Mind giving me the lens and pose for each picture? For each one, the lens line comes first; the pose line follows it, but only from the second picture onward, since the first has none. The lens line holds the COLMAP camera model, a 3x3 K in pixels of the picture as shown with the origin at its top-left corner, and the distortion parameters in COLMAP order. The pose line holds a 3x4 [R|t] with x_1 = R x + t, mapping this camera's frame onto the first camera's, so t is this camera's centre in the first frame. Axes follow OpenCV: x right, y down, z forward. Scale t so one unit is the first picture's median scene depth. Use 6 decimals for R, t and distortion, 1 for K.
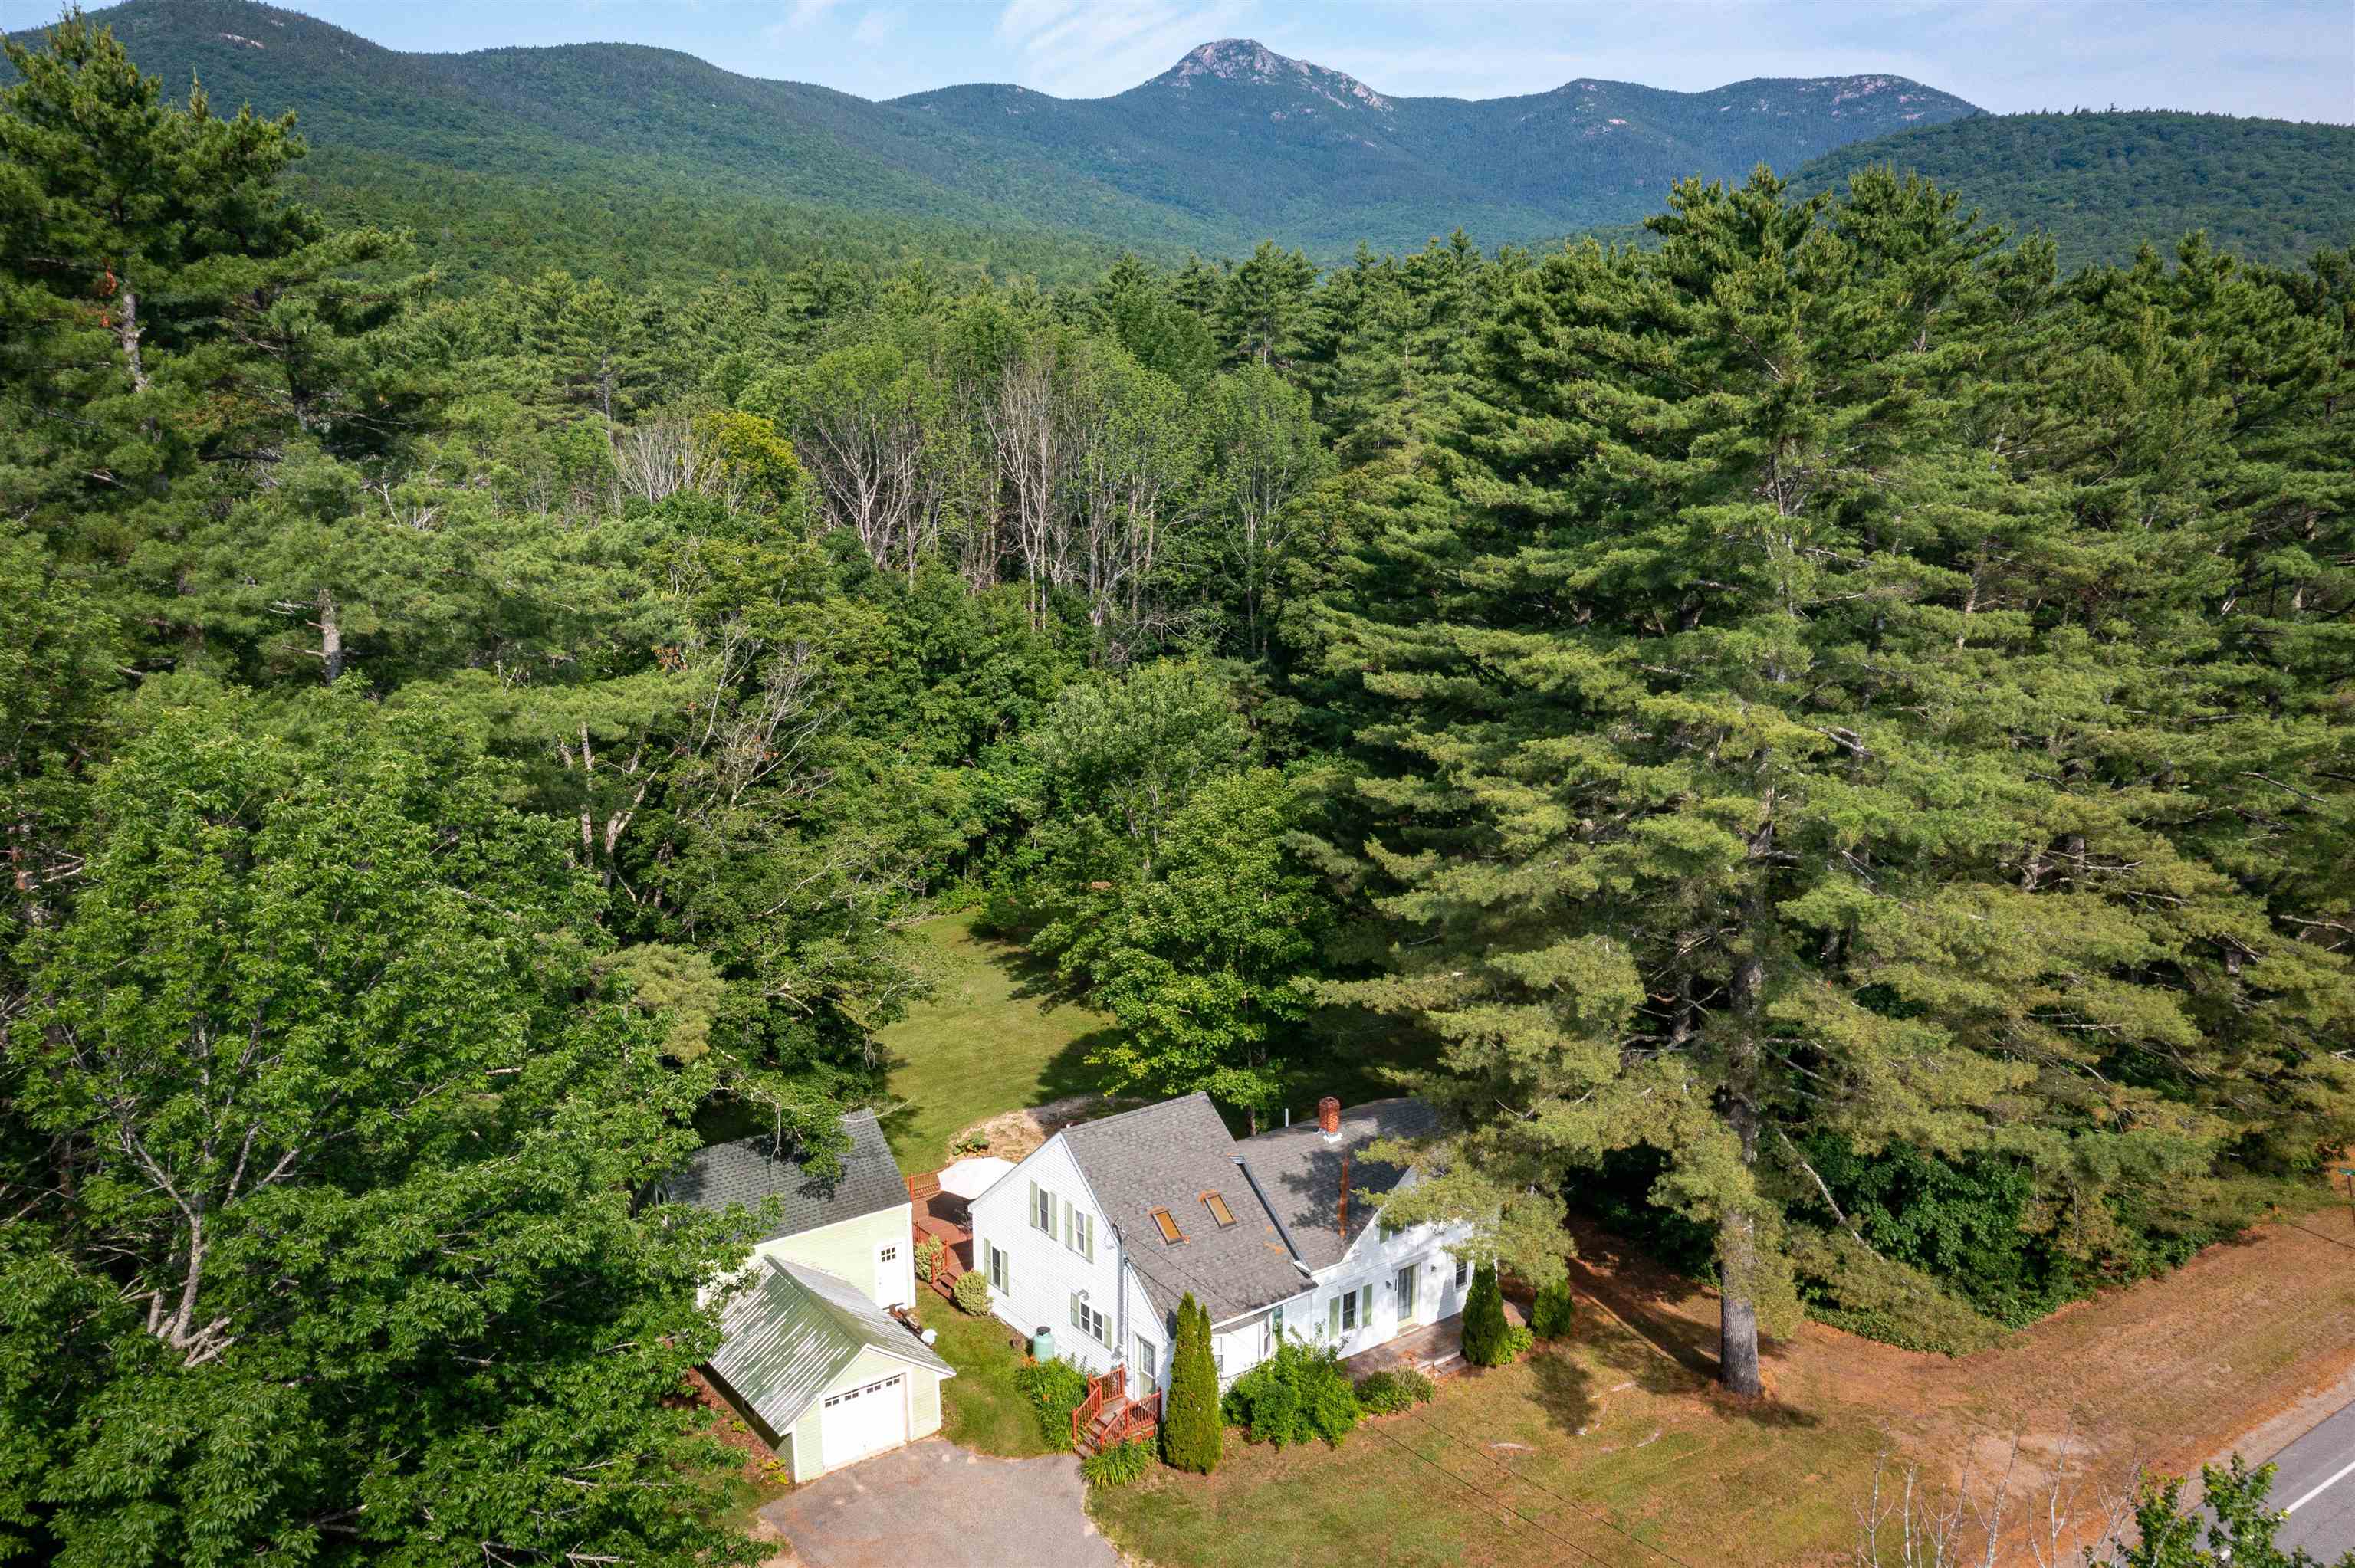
lens RADIAL K [[1840.1, 0, 1211.7], [0, 1840.1, 737.2], [0, 0, 1]] dist [-0.023334, -0.003016]
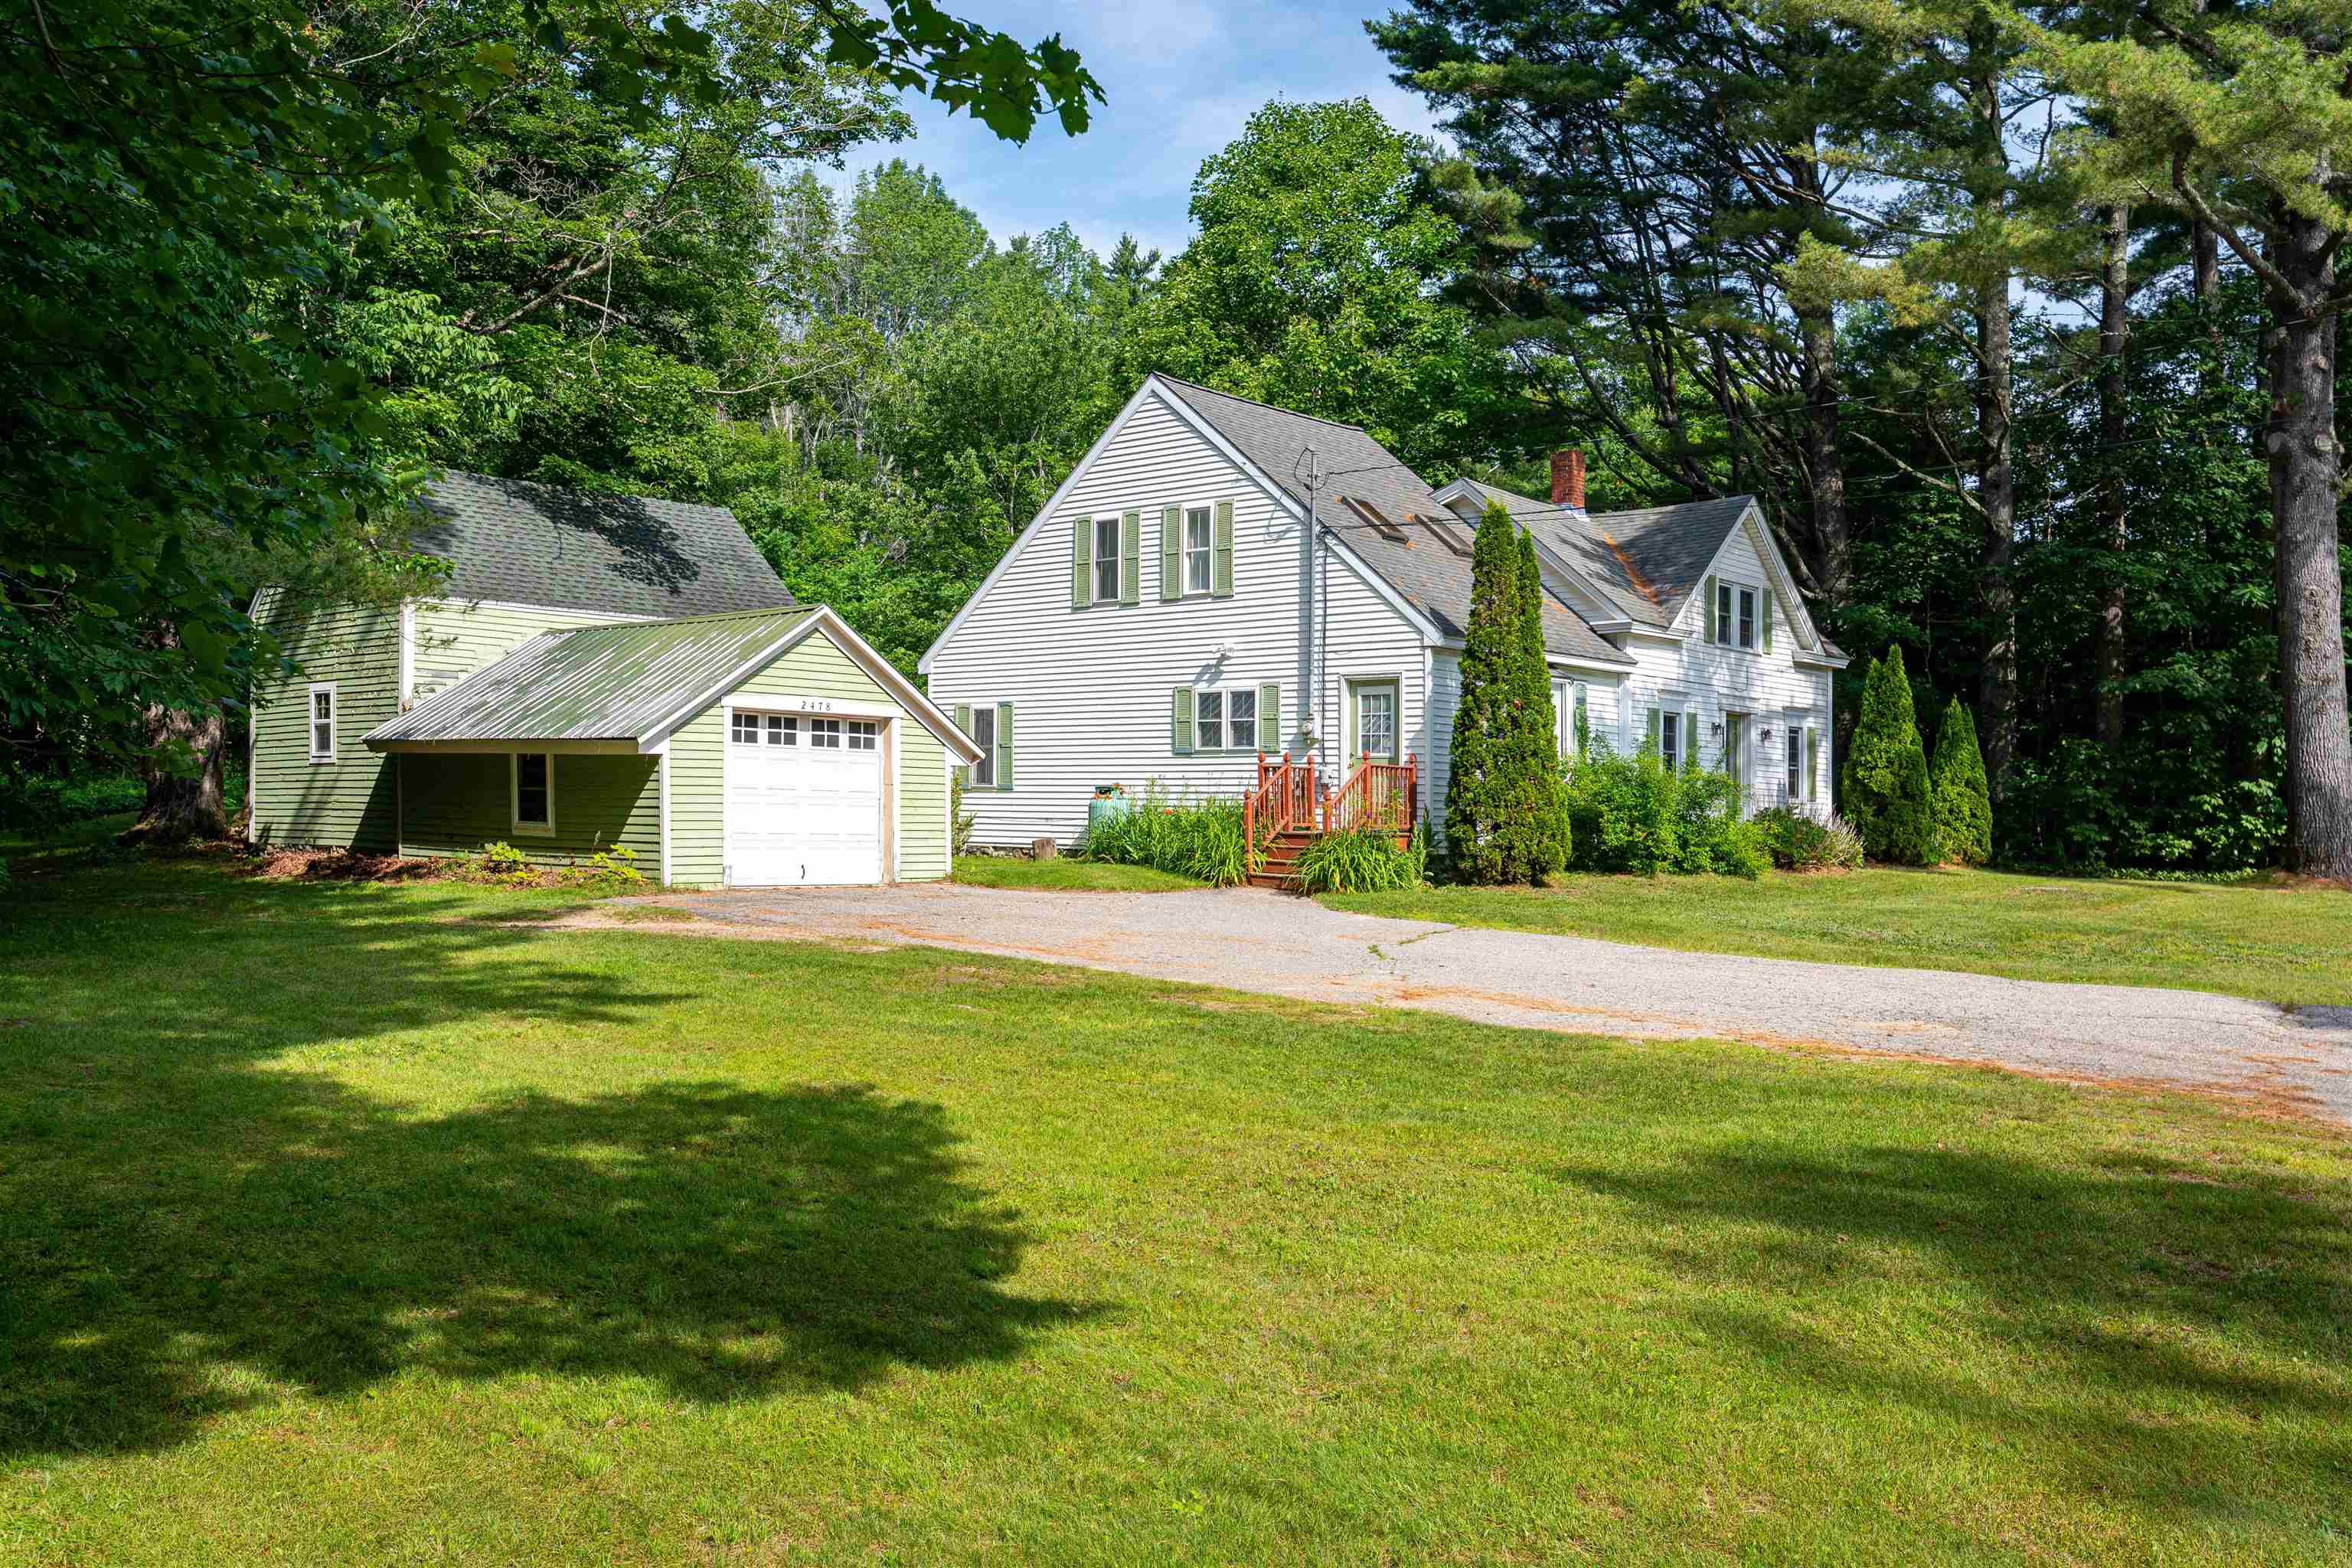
lens RADIAL K [[1934.6, 0, 1223.2], [0, 1934.6, 773.7], [0, 0, 1]] dist [-0.016476, 0.008320]
pose [[0.978110, 0.010188, 0.207837, -0.178862], [0.032616, 0.978949, -0.201481, 0.443858], [-0.205514, 0.203849, 0.957188, 0.493177]]
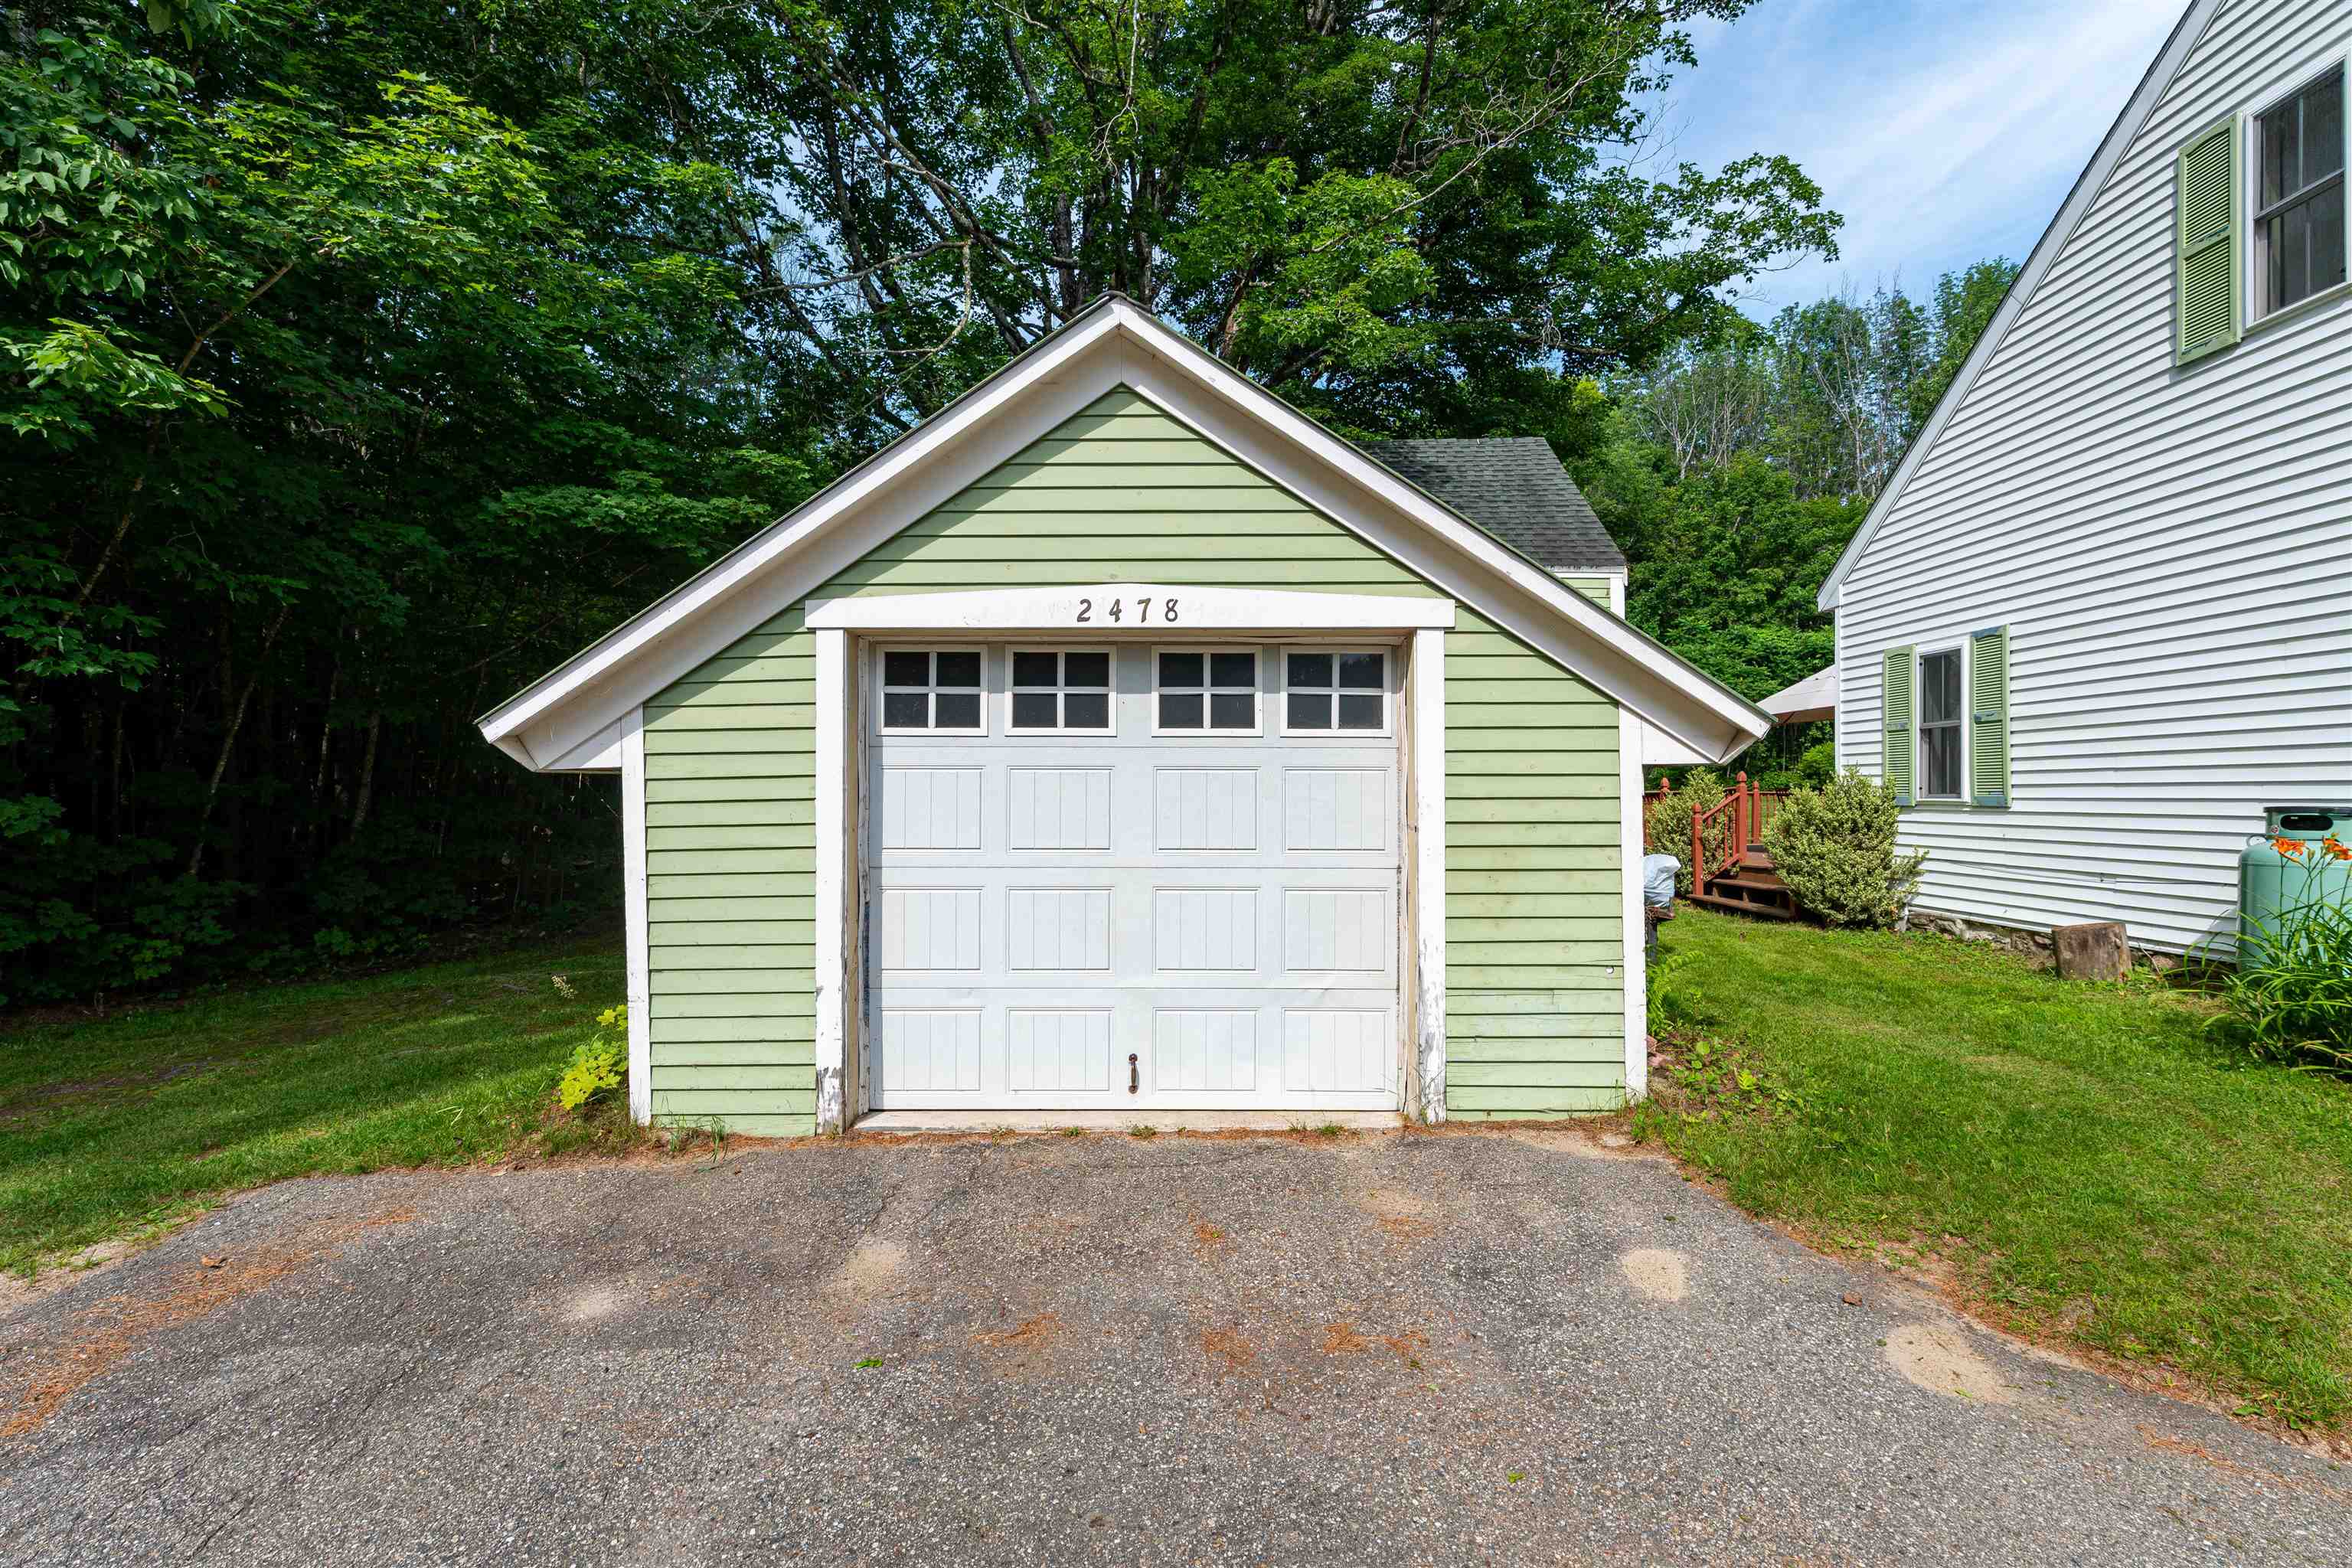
lens RADIAL K [[999.5, 0, 1197.9], [0, 999.5, 802.5], [0, 0, 1]] dist [0.000151, -0.001570]
pose [[0.792110, -0.007000, -0.610338, -0.123715], [-0.103742, 0.983842, -0.145922, 0.360308], [0.601497, 0.178904, 0.778585, 0.887834]]
